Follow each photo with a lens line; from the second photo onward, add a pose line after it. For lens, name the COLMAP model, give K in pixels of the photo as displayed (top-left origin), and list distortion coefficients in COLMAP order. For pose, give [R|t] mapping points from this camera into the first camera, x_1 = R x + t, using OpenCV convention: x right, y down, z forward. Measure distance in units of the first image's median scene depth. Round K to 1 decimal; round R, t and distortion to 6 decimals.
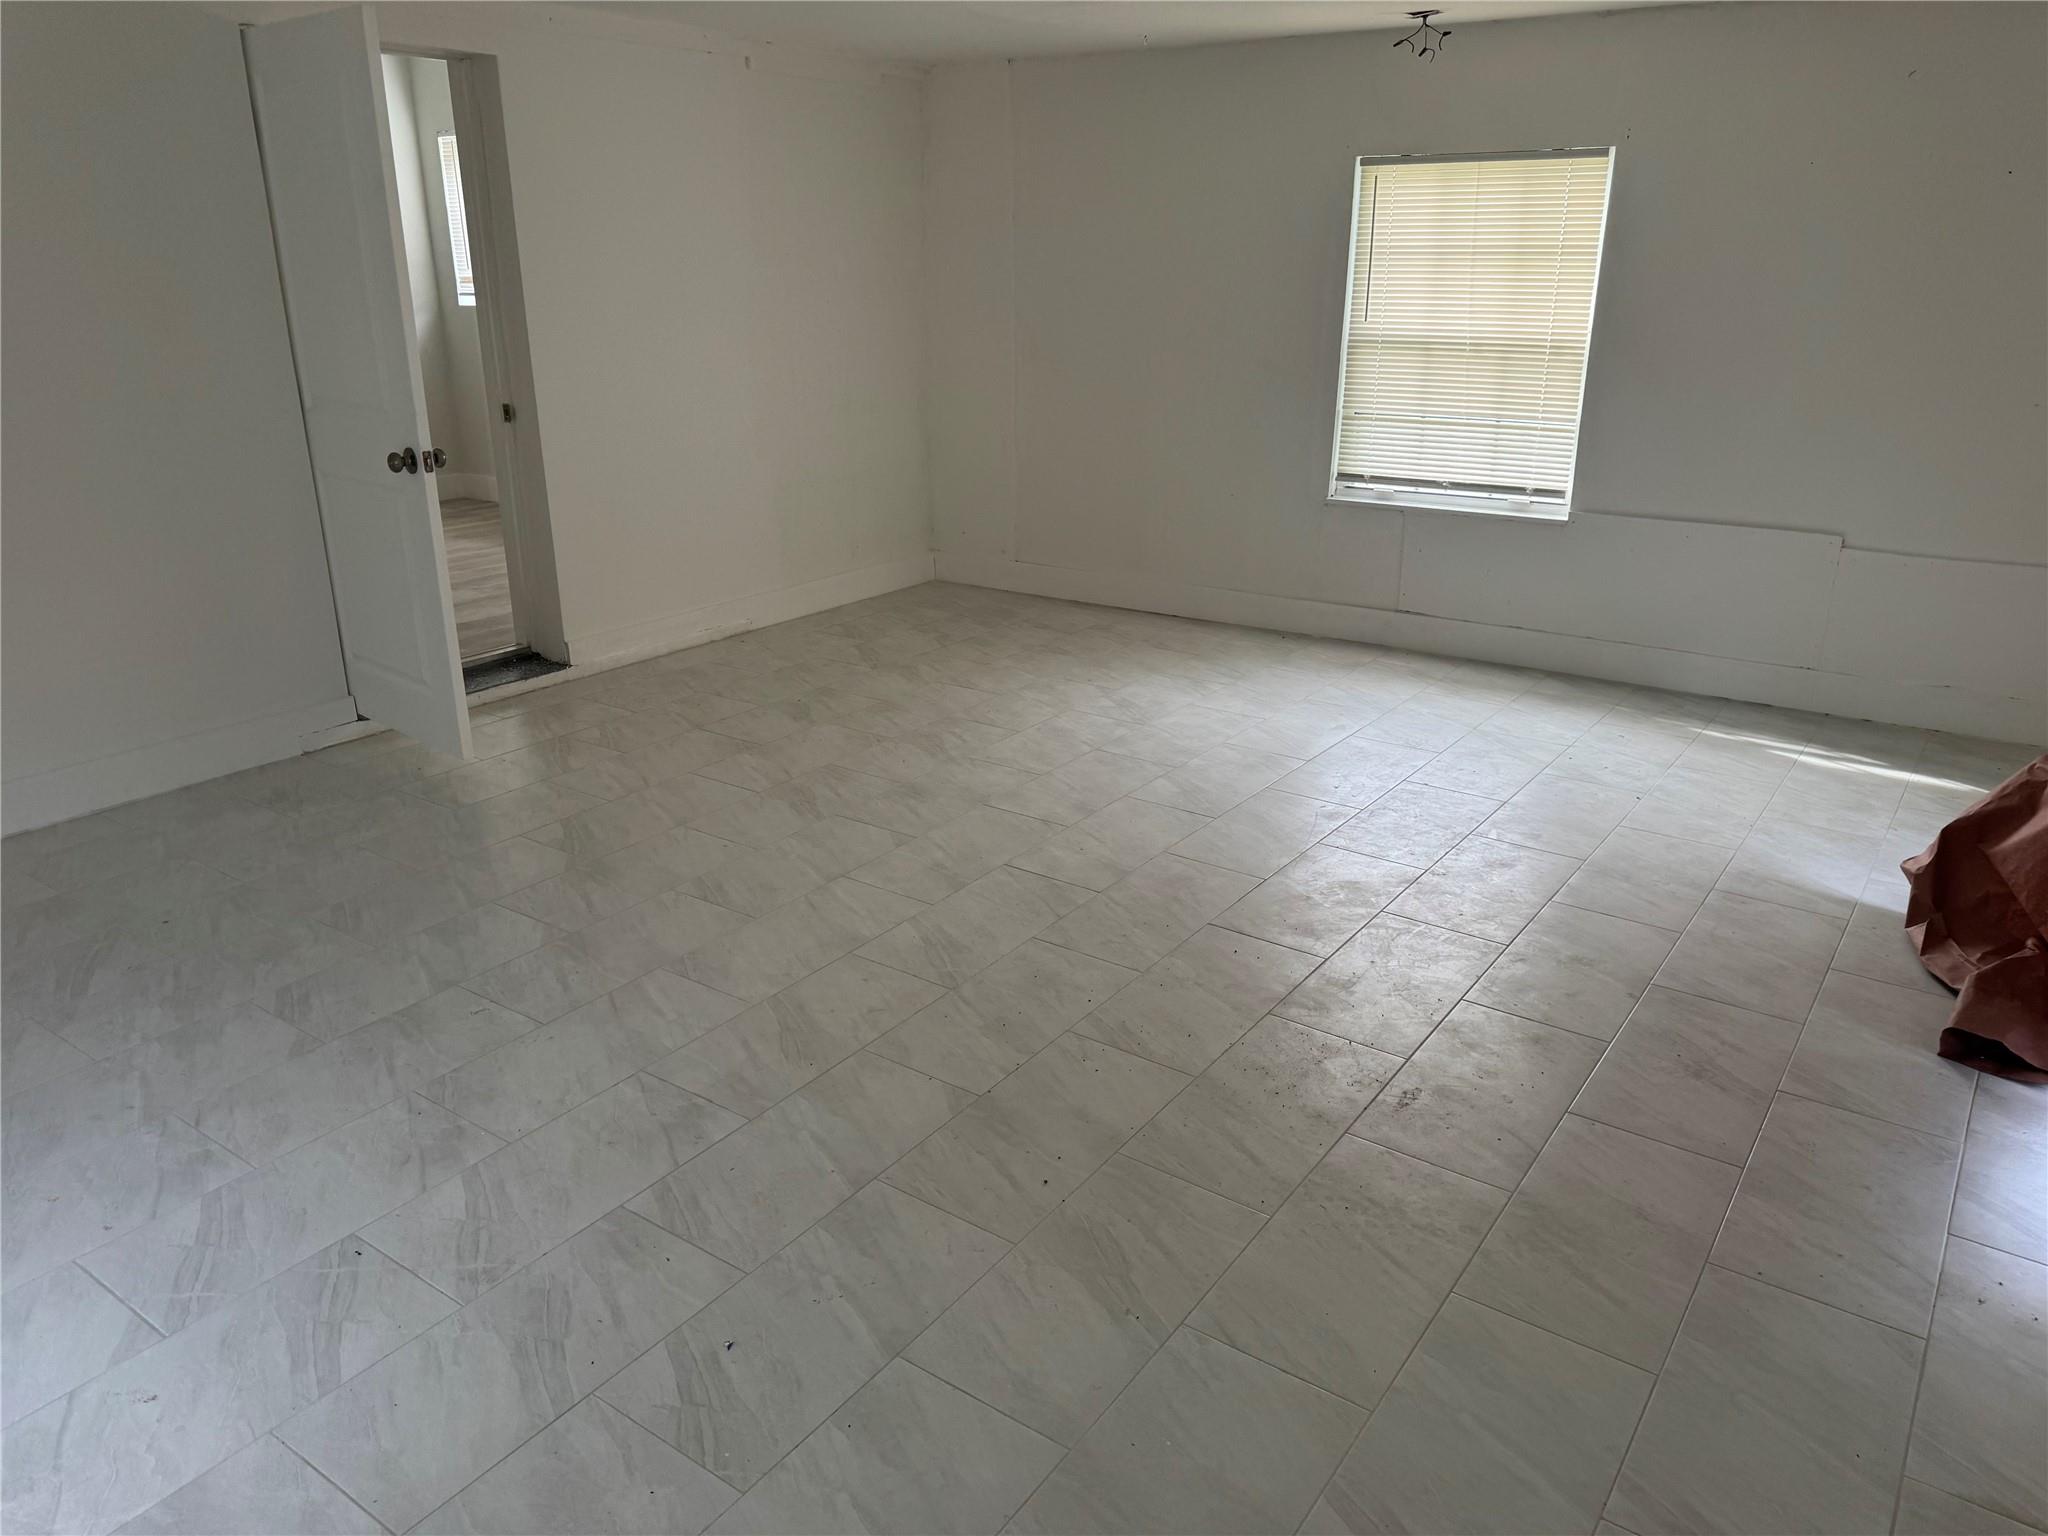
lens RADIAL K [[1446.2, 0, 1004.7], [0, 1446.2, 765.2], [0, 0, 1]] dist [0.048445, -0.048016]
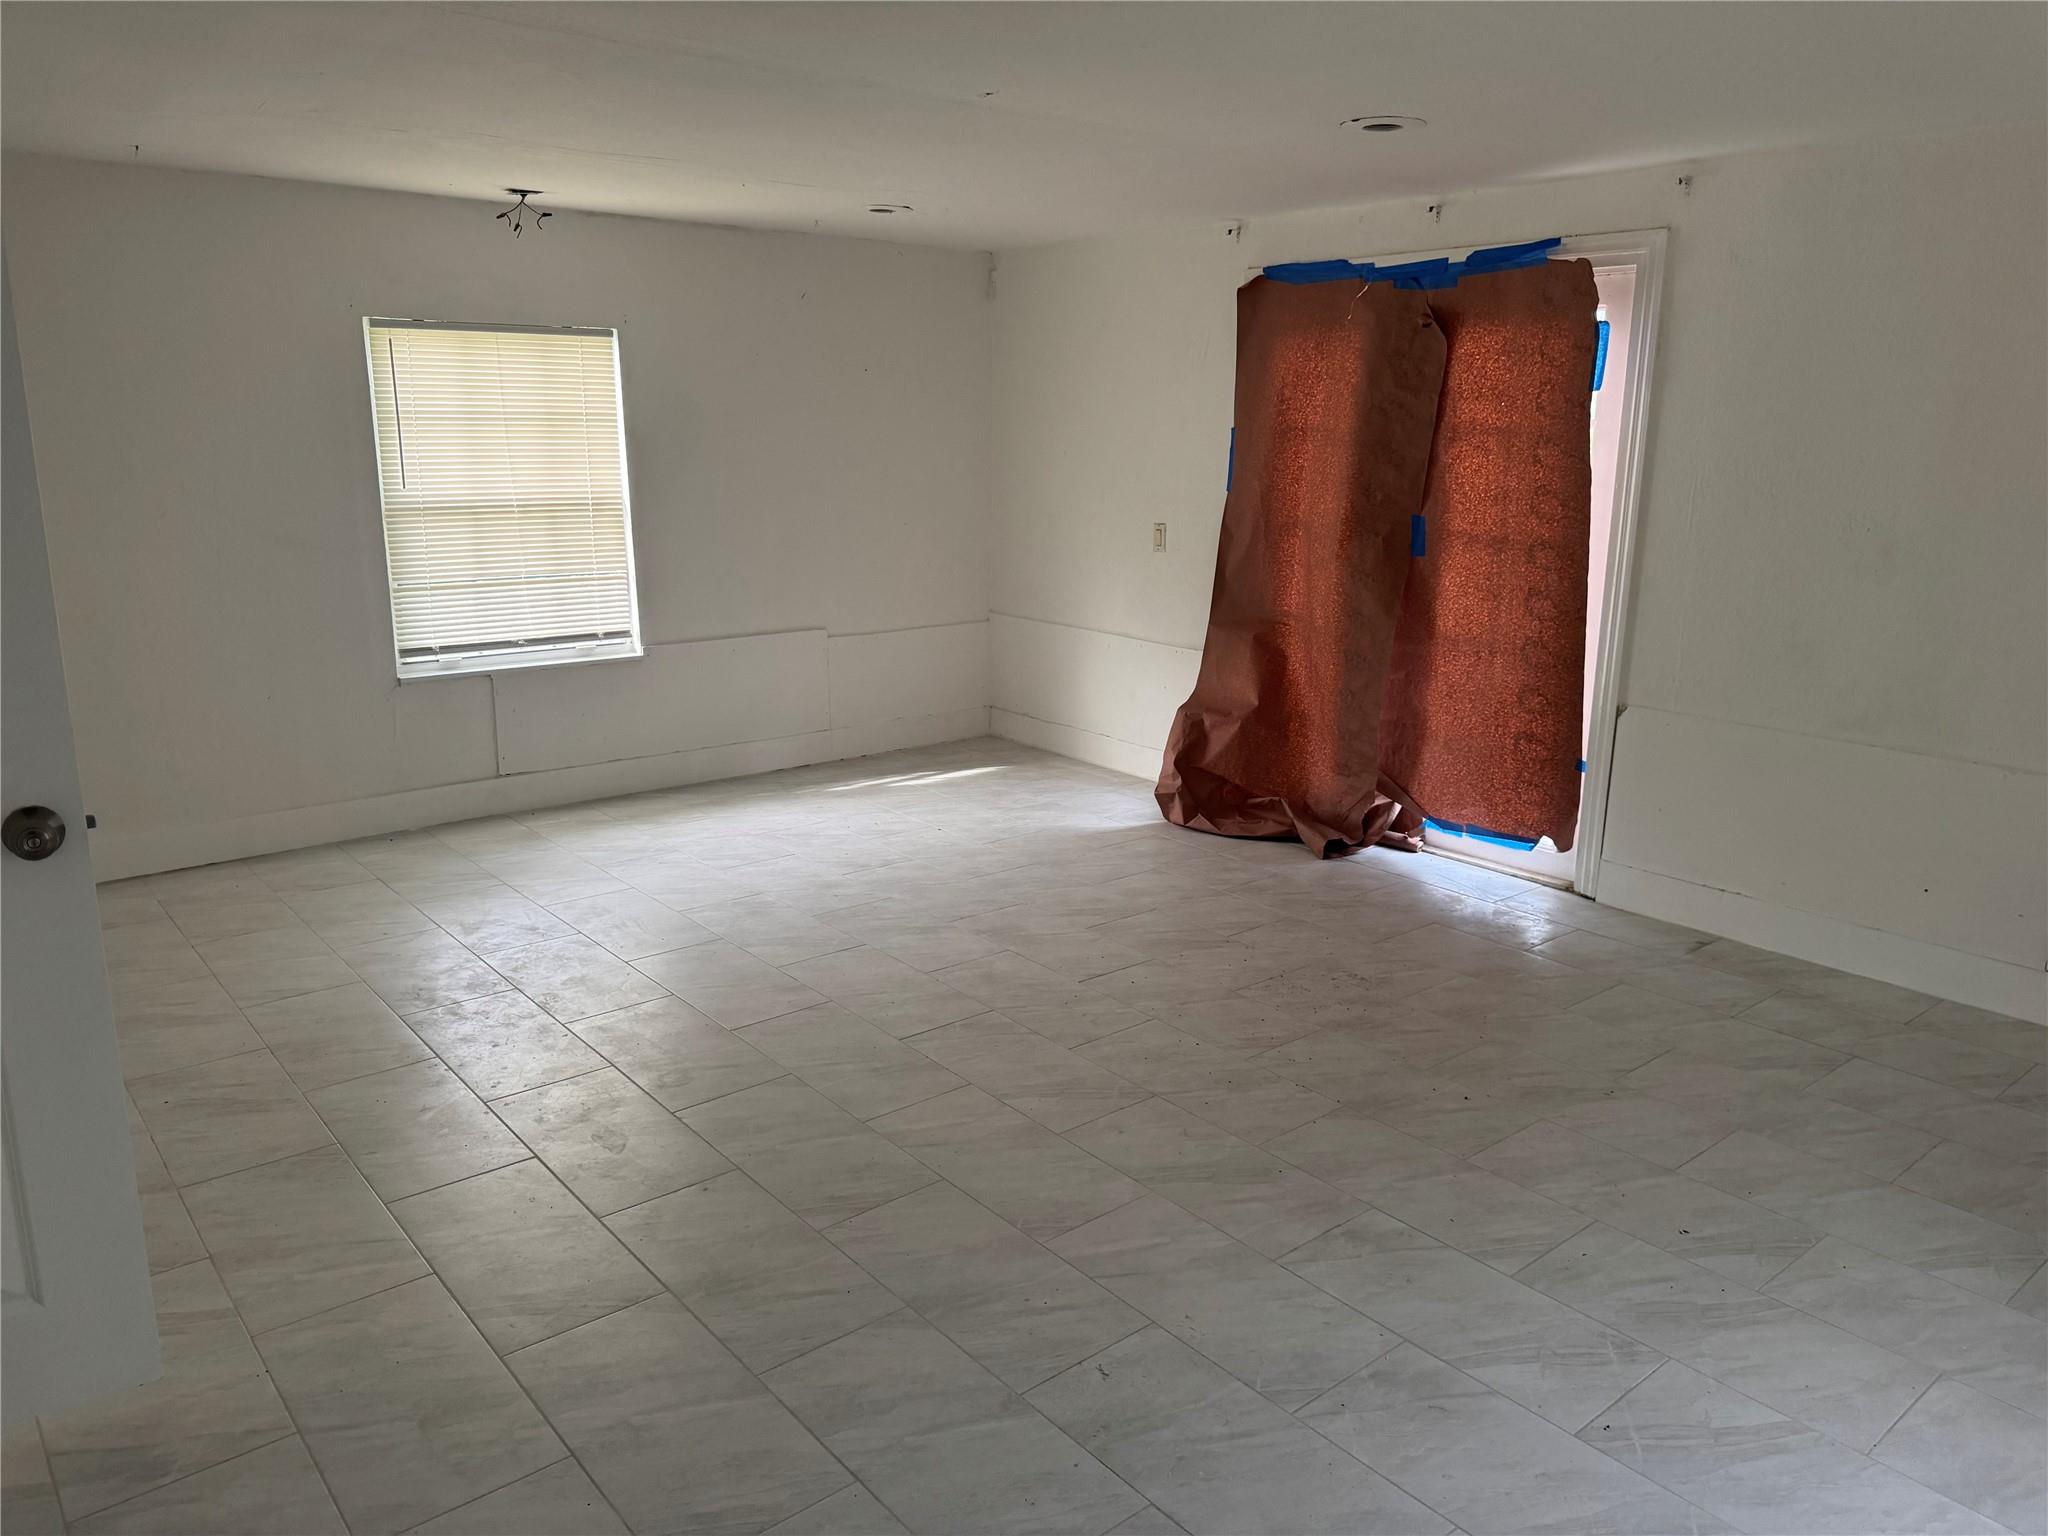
lens RADIAL K [[1446.2, 0, 1012.0], [0, 1446.2, 782.0], [0, 0, 1]] dist [0.048445, -0.048016]
pose [[0.245018, -0.230350, 0.941756, -0.627548], [0.313291, 0.938063, 0.147938, -0.156406], [-0.917505, 0.258797, 0.302009, 0.443172]]
